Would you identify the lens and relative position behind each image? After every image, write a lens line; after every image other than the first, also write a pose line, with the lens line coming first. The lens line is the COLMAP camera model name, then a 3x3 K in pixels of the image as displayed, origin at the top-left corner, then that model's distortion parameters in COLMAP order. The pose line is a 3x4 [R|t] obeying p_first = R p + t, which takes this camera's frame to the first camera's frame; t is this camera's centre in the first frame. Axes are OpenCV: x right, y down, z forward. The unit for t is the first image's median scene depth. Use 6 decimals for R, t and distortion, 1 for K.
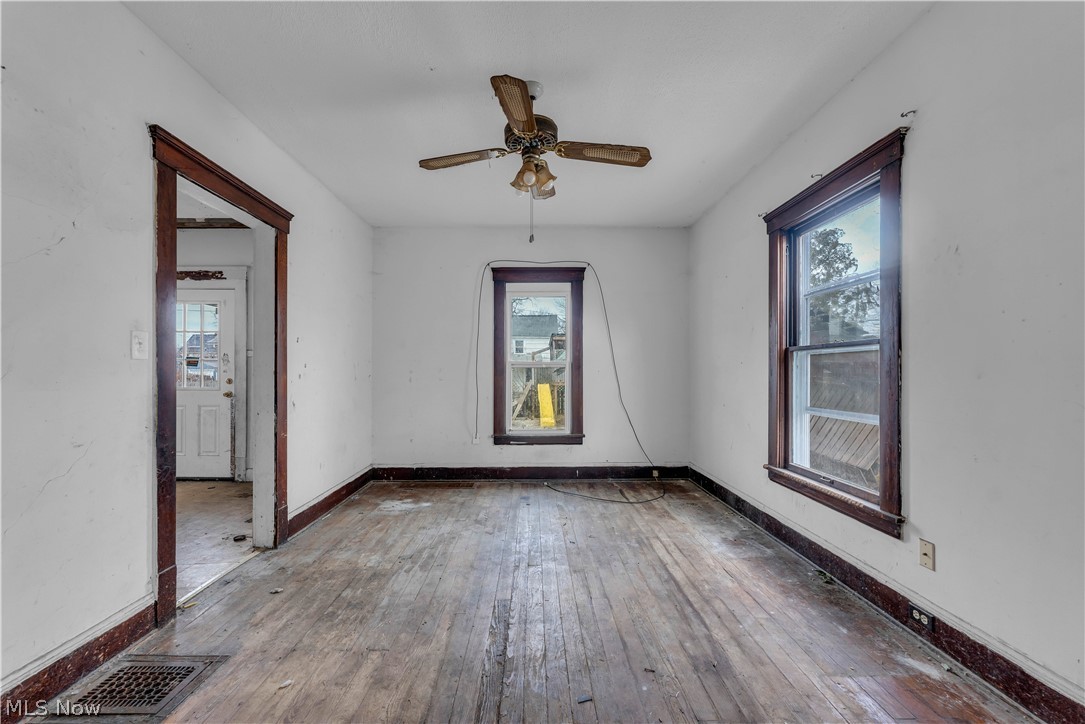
lens RADIAL K [[439.5, 0, 536.4], [0, 439.5, 370.0], [0, 0, 1]] dist [0.001887, 0.000077]
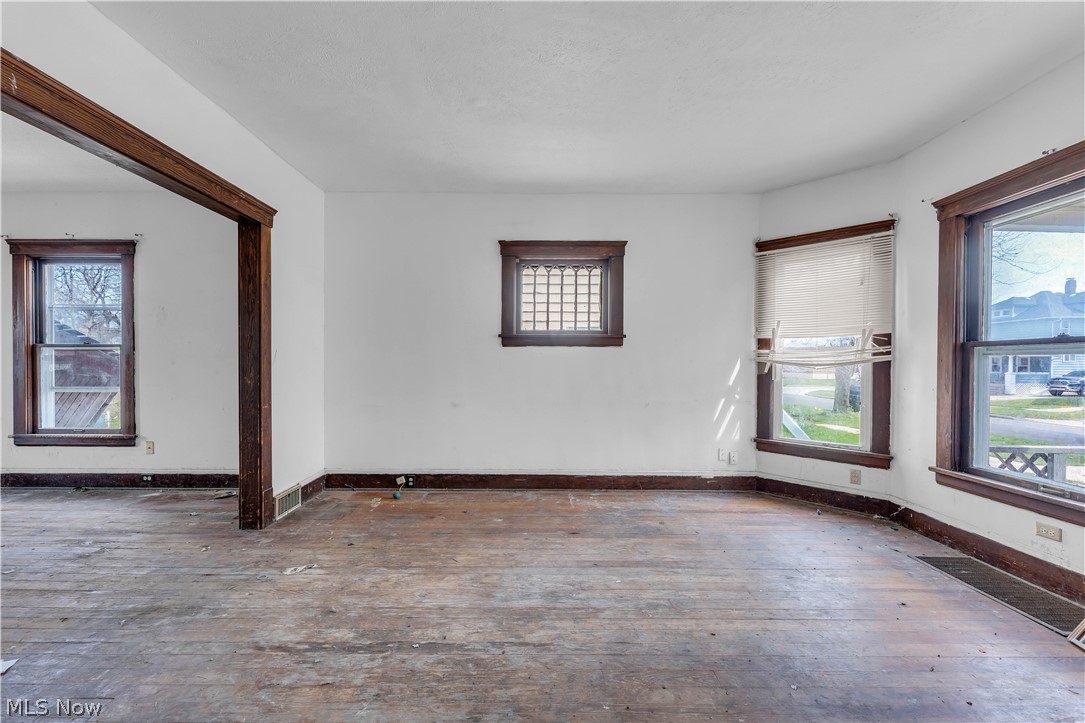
lens RADIAL K [[439.5, 0, 536.4], [0, 439.5, 369.5], [0, 0, 1]] dist [0.001887, 0.000077]
pose [[0.019349, -0.015768, 0.999688, -1.081086], [-0.003689, 0.999868, 0.015842, 0.000458], [-0.999806, -0.003995, 0.019288, -0.818734]]
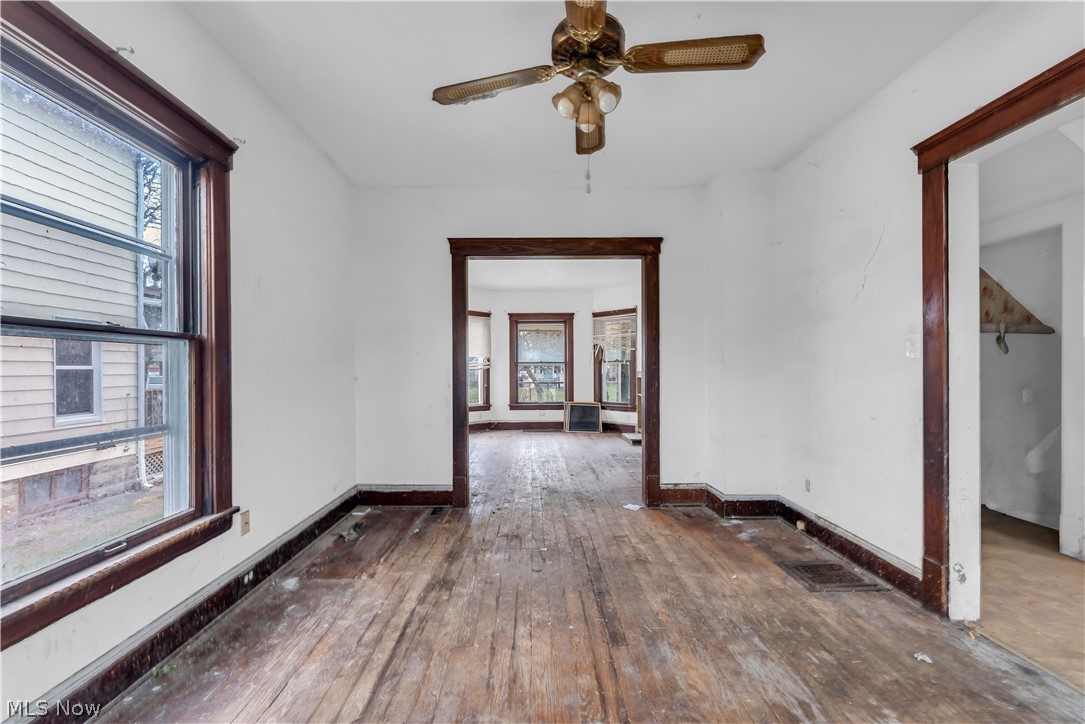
lens RADIAL K [[439.5, 0, 536.4], [0, 439.5, 370.0], [0, 0, 1]] dist [0.001887, 0.000077]
pose [[-0.999996, 0.002692, -0.000212, 0.084837], [0.002692, 0.999994, 0.002229, 0.001422], [0.000218, 0.002228, -0.999997, 1.987036]]
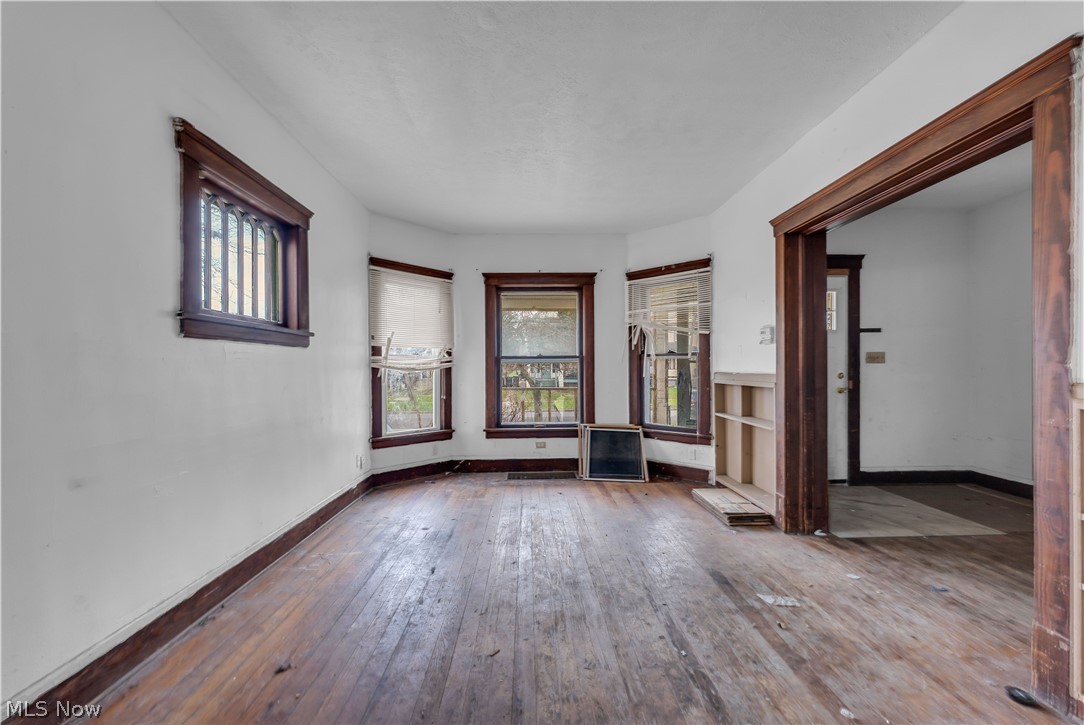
lens RADIAL K [[435.5, 0, 539.9], [0, 435.5, 369.2], [0, 0, 1]] dist [-0.002481, -0.000399]
pose [[-0.999881, 0.003814, -0.014919, 0.074771], [0.003782, 0.999991, 0.002135, 0.000642], [0.014927, 0.002078, -0.999886, 0.290308]]
